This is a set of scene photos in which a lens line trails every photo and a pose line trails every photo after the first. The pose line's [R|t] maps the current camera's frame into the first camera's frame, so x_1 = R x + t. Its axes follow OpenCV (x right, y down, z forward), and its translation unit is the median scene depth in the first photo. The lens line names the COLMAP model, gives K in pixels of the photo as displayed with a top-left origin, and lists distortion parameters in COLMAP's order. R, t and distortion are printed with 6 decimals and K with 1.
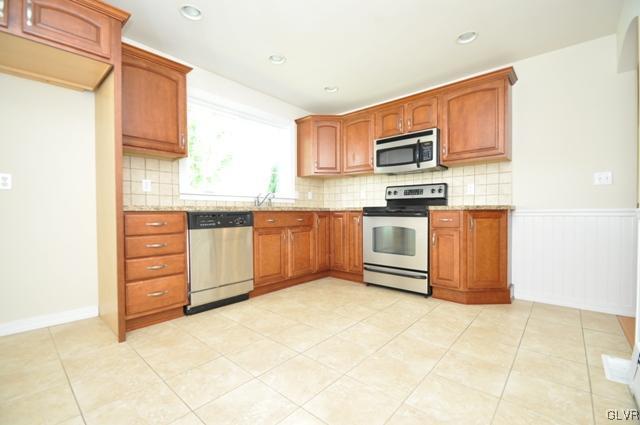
lens RADIAL K [[279.7, 0, 320.8], [0, 279.7, 213.9], [0, 0, 1]] dist [0.000899, 0.000551]
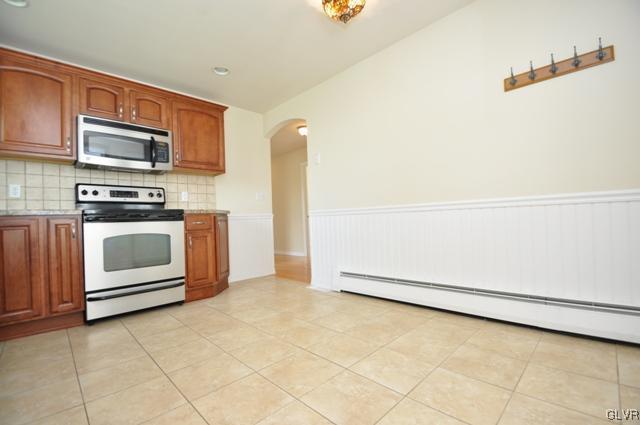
lens RADIAL K [[279.7, 0, 320.8], [0, 279.7, 213.7], [0, 0, 1]] dist [0.000899, 0.000551]
pose [[0.070156, 0.023532, 0.997258, -0.552484], [0.043714, 0.998689, -0.026641, 0.033174], [-0.996578, 0.045463, 0.069036, 0.440962]]
